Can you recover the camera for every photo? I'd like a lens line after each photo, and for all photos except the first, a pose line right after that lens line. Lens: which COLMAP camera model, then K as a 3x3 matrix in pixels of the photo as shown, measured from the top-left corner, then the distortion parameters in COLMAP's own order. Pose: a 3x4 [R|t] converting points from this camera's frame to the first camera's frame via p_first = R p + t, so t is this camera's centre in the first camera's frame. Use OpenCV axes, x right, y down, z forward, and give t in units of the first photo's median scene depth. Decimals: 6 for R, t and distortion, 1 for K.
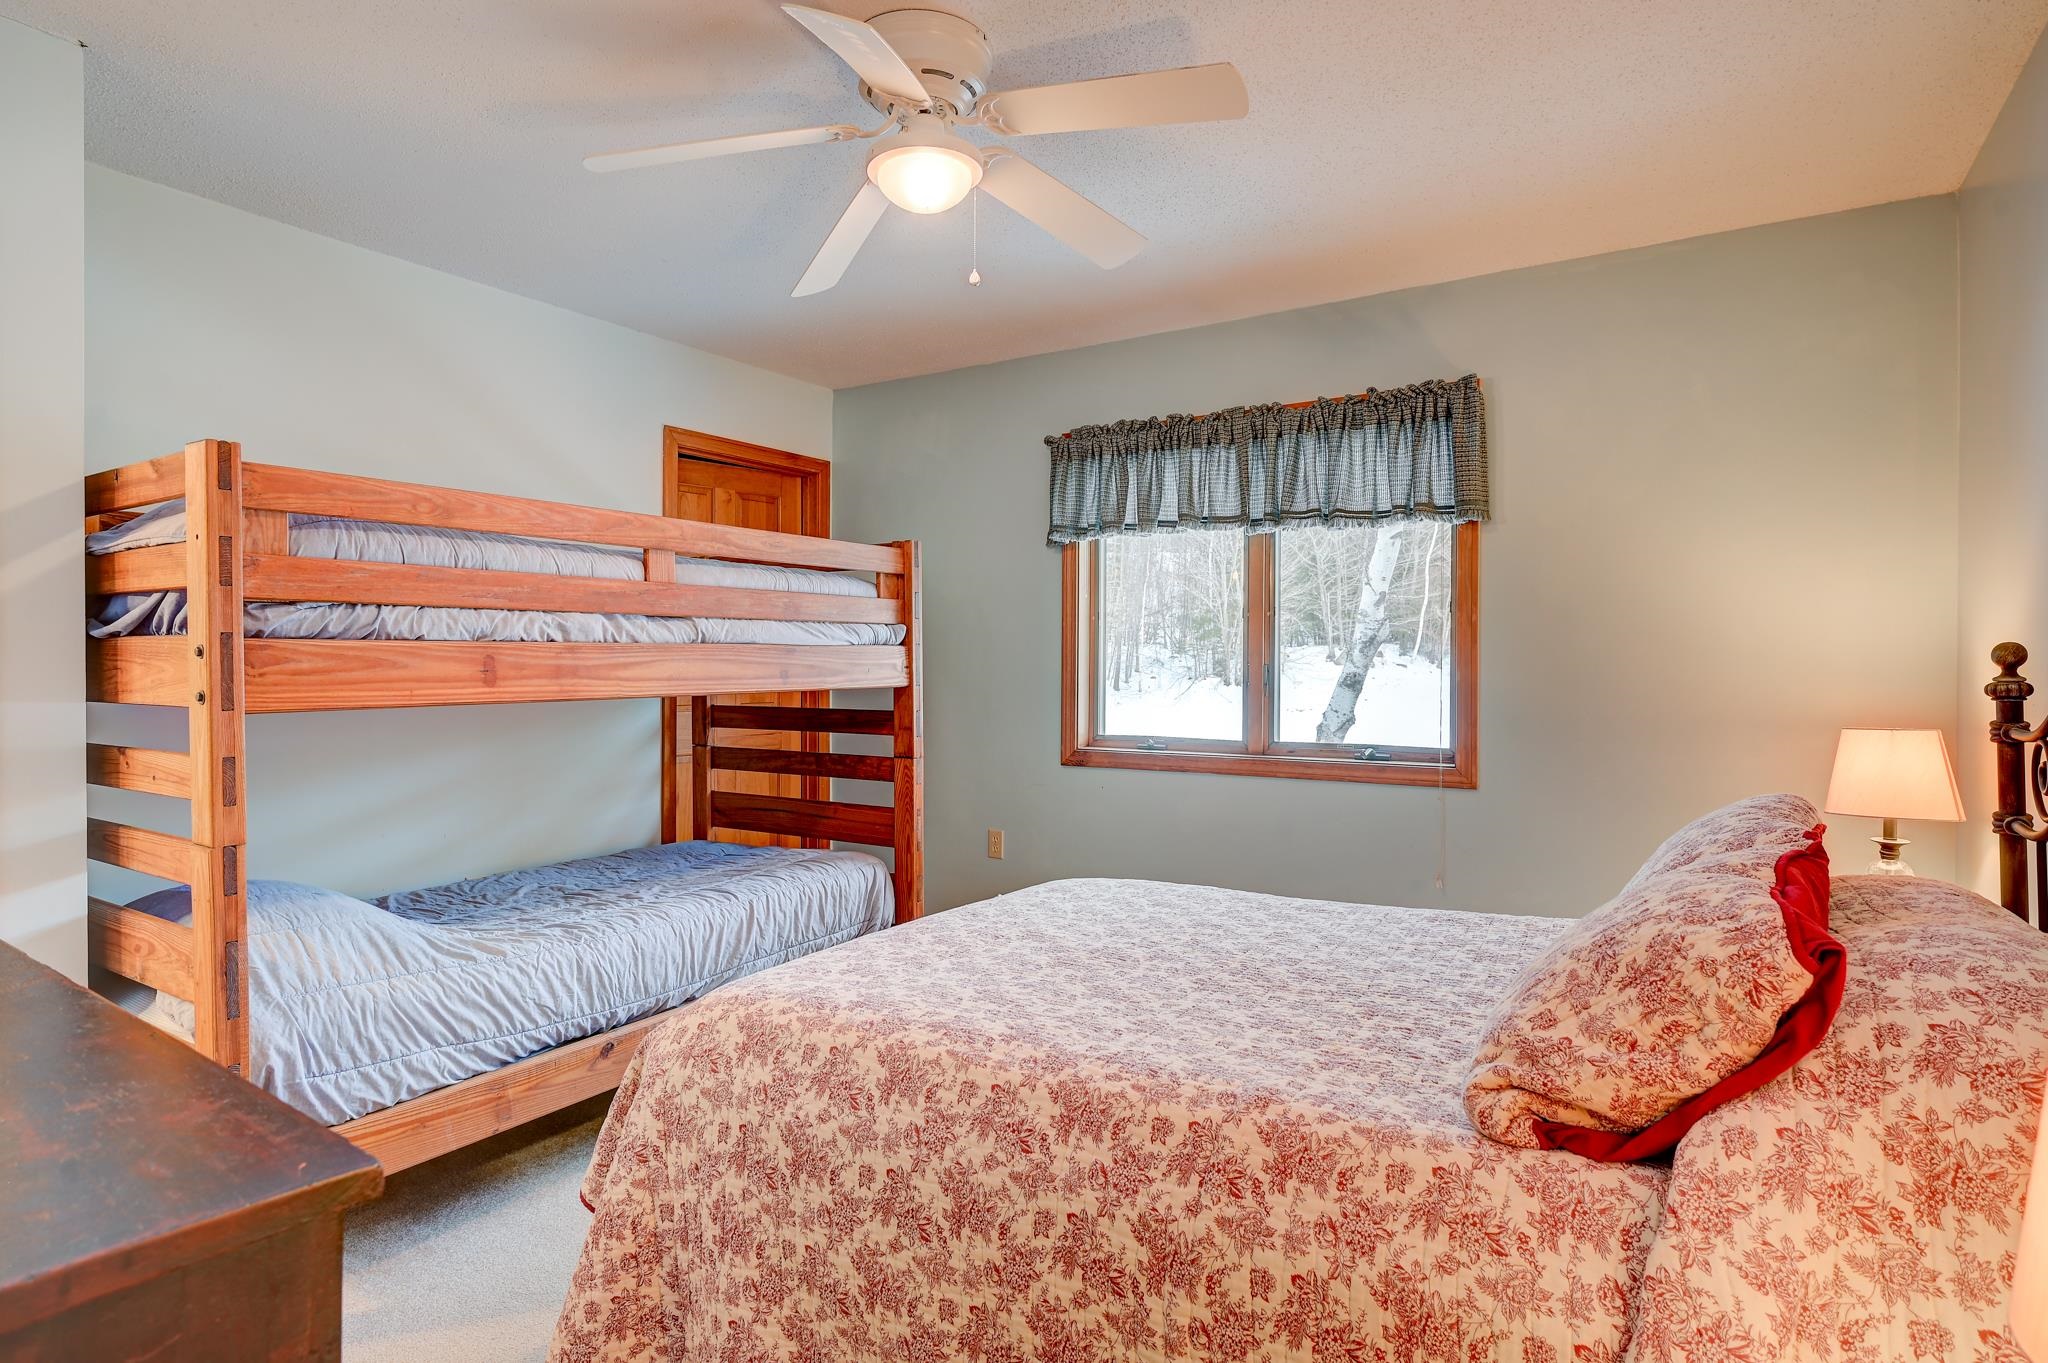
lens RADIAL K [[1066.3, 0, 1034.1], [0, 1066.3, 682.1], [0, 0, 1]] dist [0.001364, 0.000542]
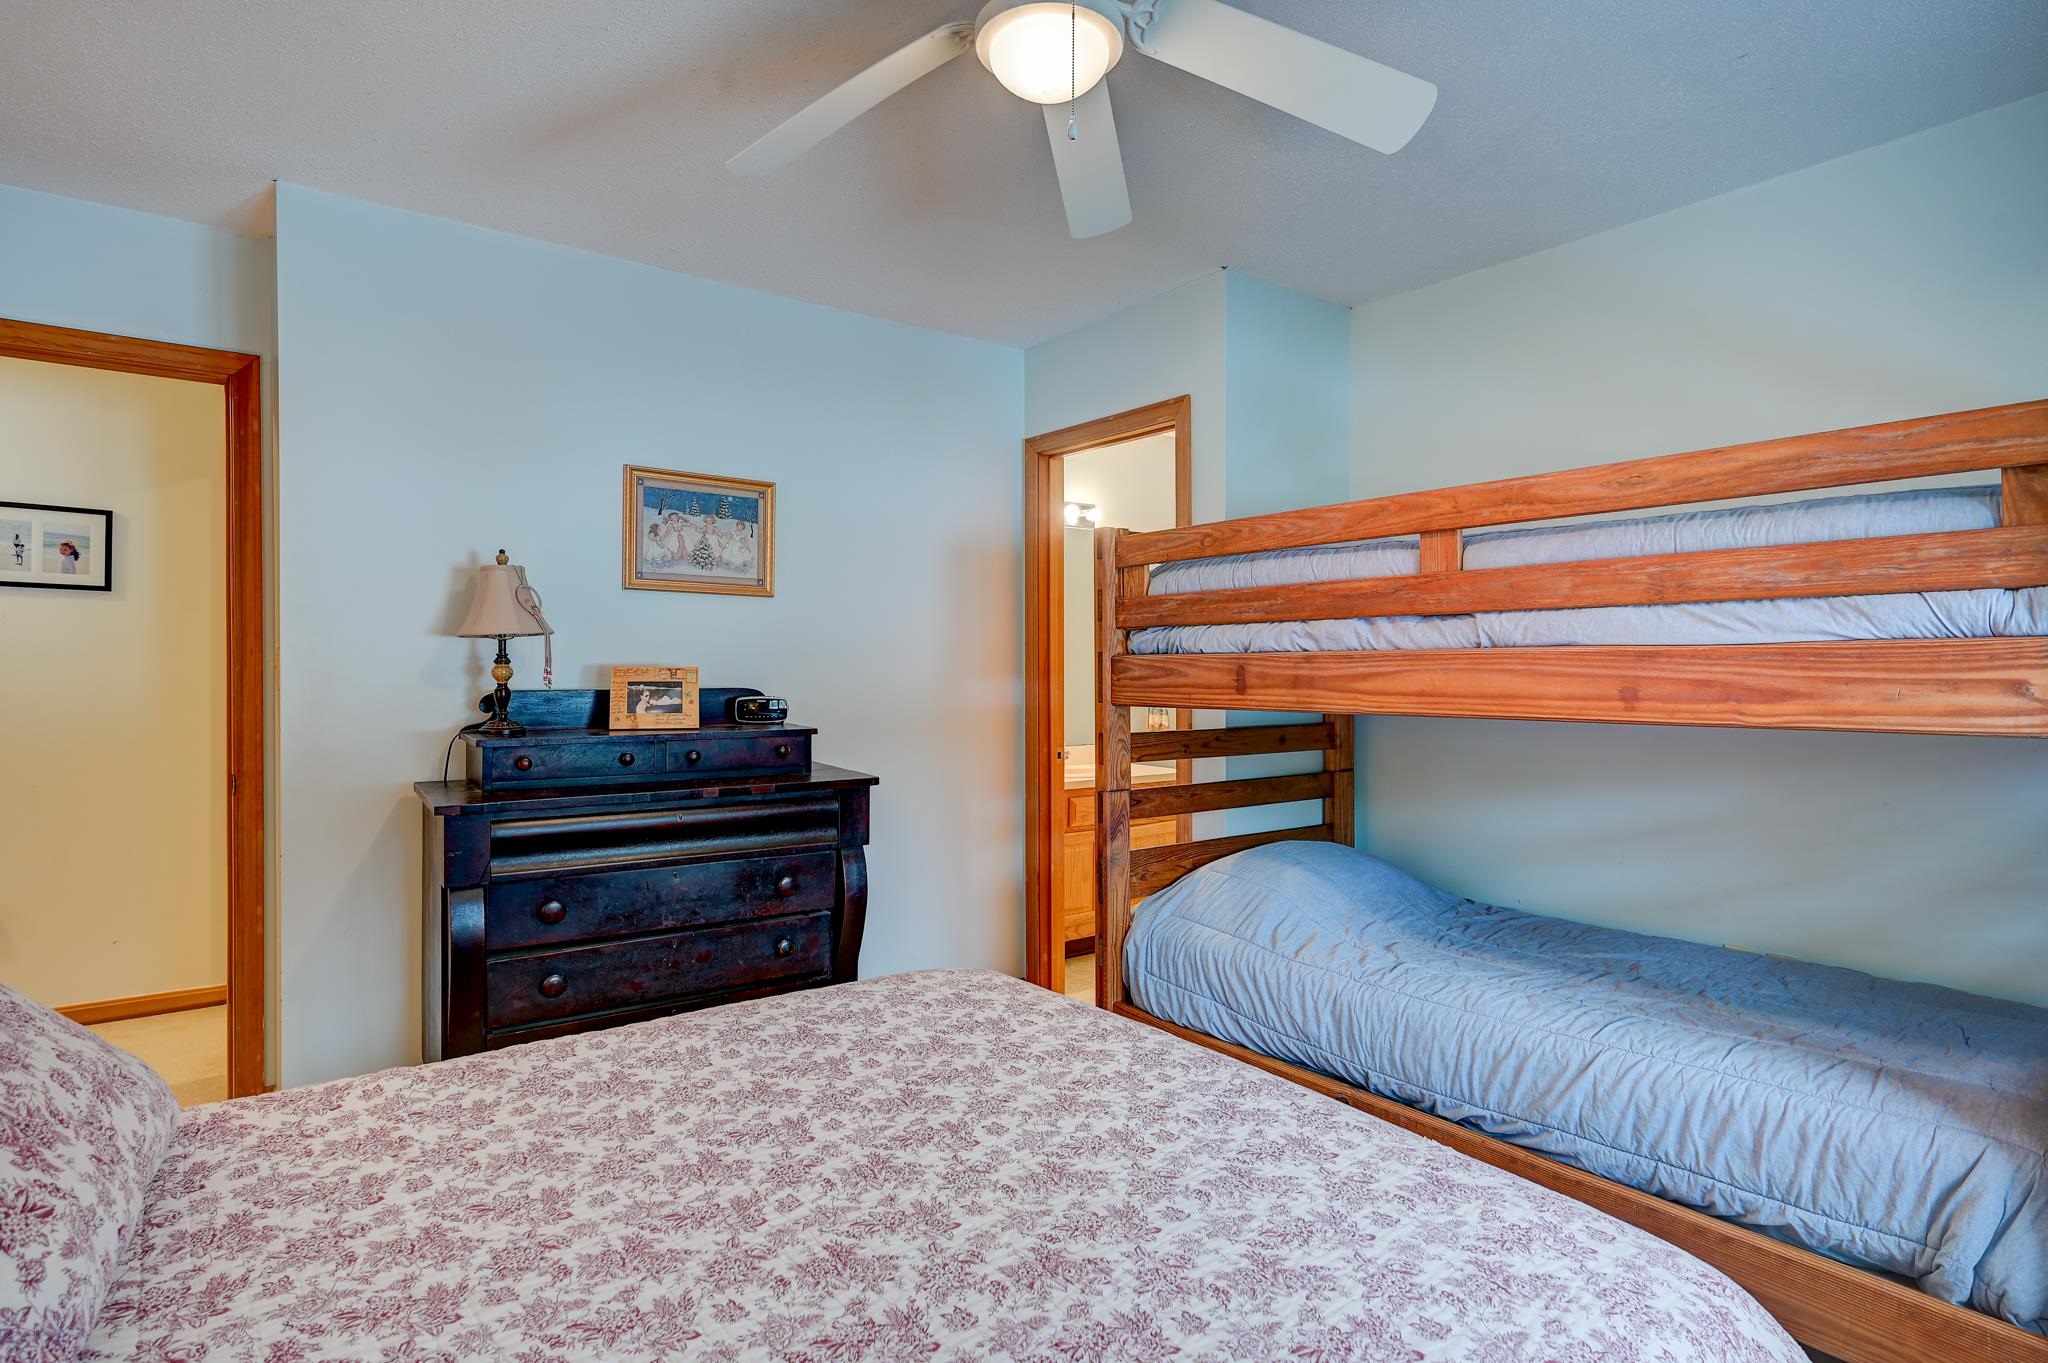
lens RADIAL K [[1066.3, 0, 1024.7], [0, 1066.3, 683.8], [0, 0, 1]] dist [0.001364, 0.000542]
pose [[-0.353599, 0.009716, -0.935347, 0.483256], [-0.024105, 0.999519, 0.019495, -0.018149], [0.935087, 0.029440, -0.353195, 0.960558]]
